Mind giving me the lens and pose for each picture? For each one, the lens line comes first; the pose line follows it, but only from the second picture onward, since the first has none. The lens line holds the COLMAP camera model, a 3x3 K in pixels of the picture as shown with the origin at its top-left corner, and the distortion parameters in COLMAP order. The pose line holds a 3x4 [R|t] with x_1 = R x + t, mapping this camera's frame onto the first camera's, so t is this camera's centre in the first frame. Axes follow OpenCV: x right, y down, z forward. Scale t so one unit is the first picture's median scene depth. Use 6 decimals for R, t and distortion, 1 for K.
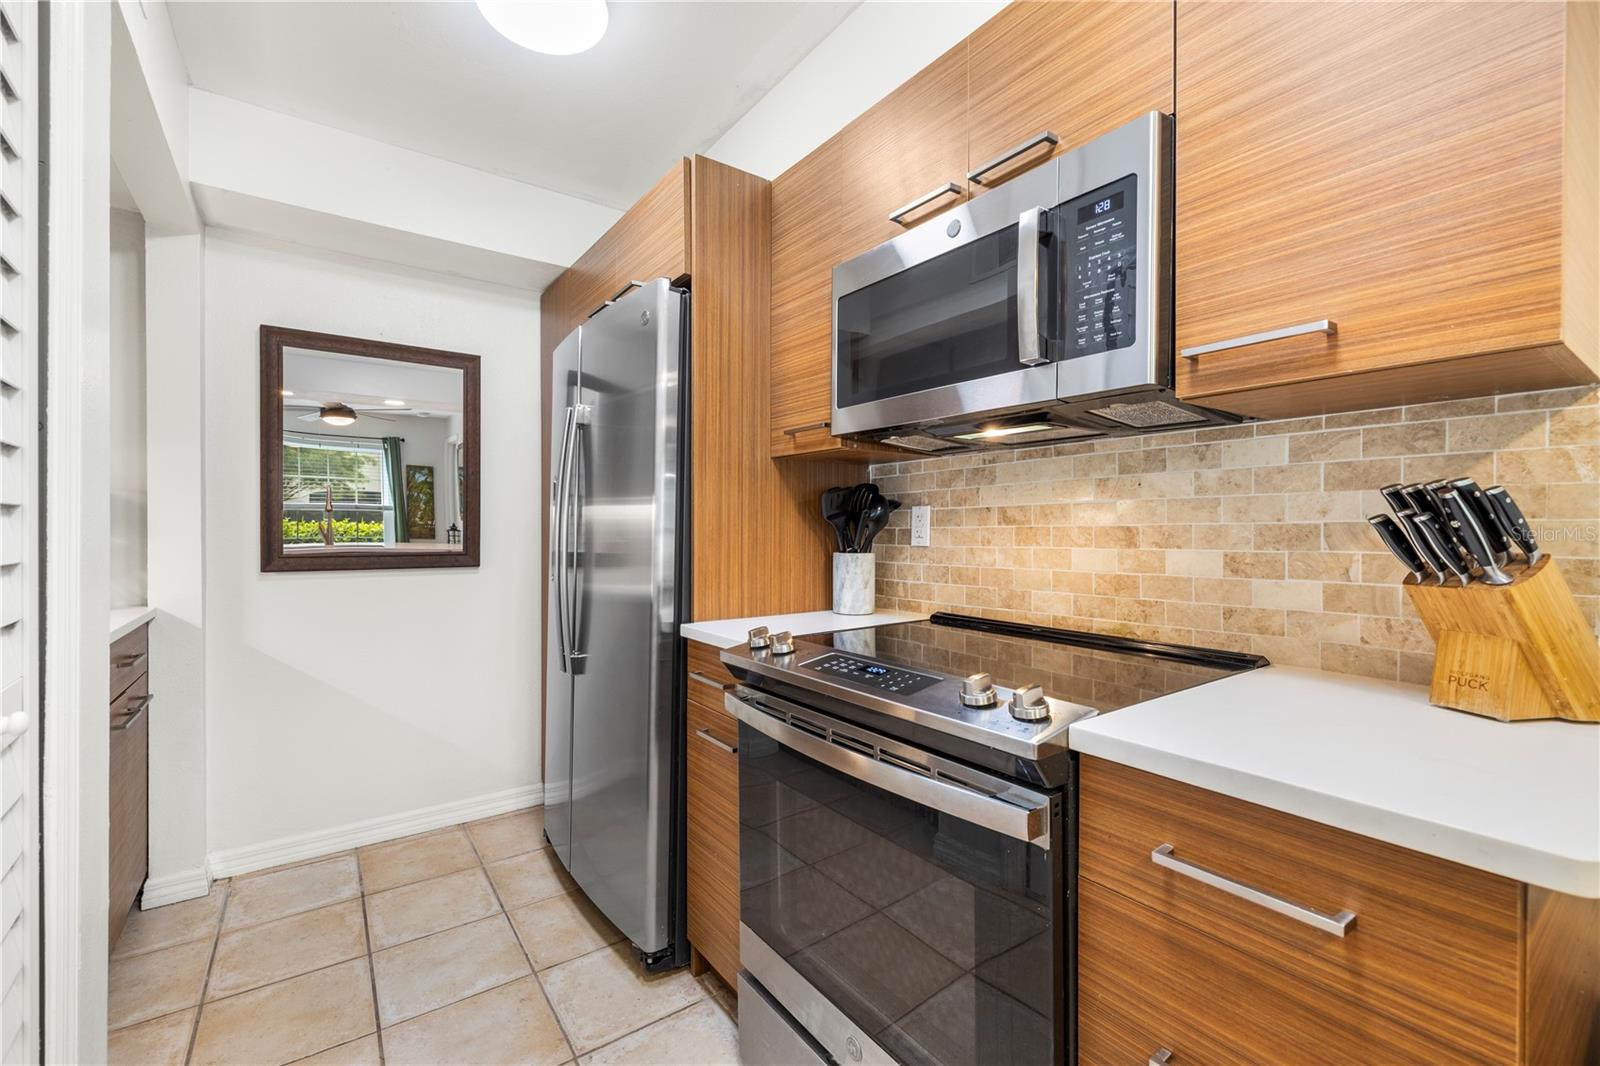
lens RADIAL K [[675.1, 0, 794.4], [0, 675.1, 523.5], [0, 0, 1]] dist [0.001583, 0.000298]
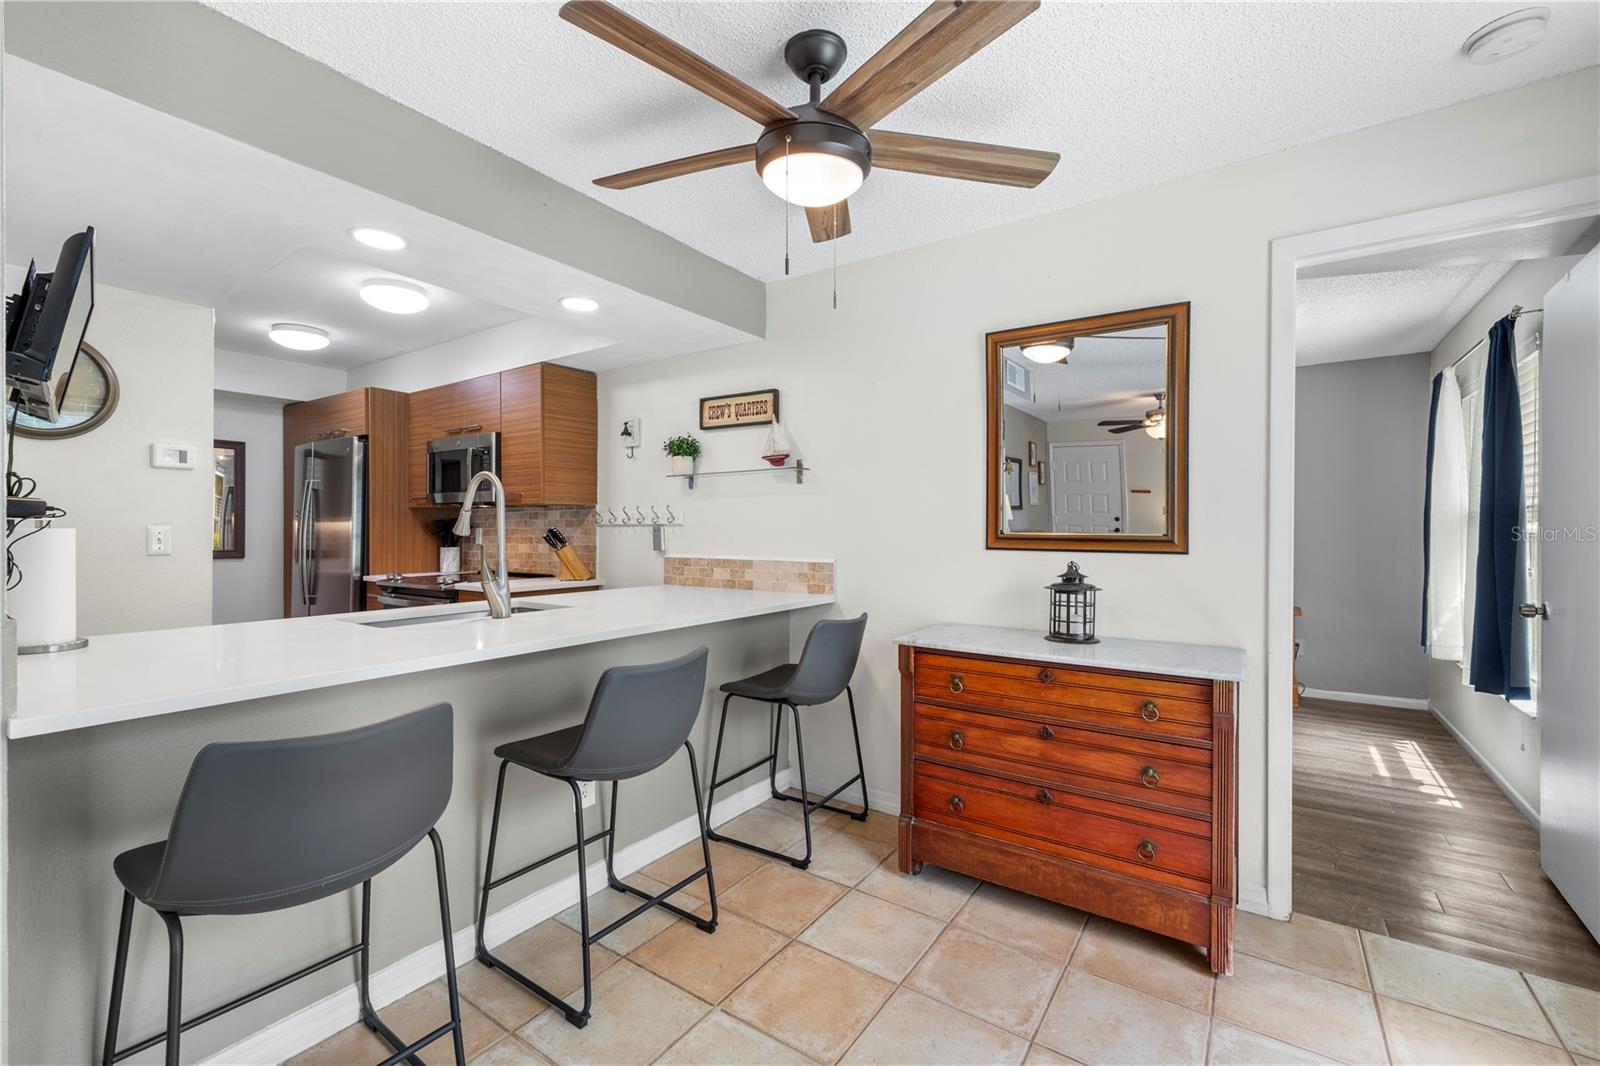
lens RADIAL K [[675.1, 0, 792.8], [0, 675.1, 532.1], [0, 0, 1]] dist [0.001583, 0.000298]
pose [[0.942461, -0.000316, 0.334315, 0.426260], [-0.001790, 0.999980, 0.005993, -0.026590], [-0.334310, -0.006246, 0.942442, -1.630284]]
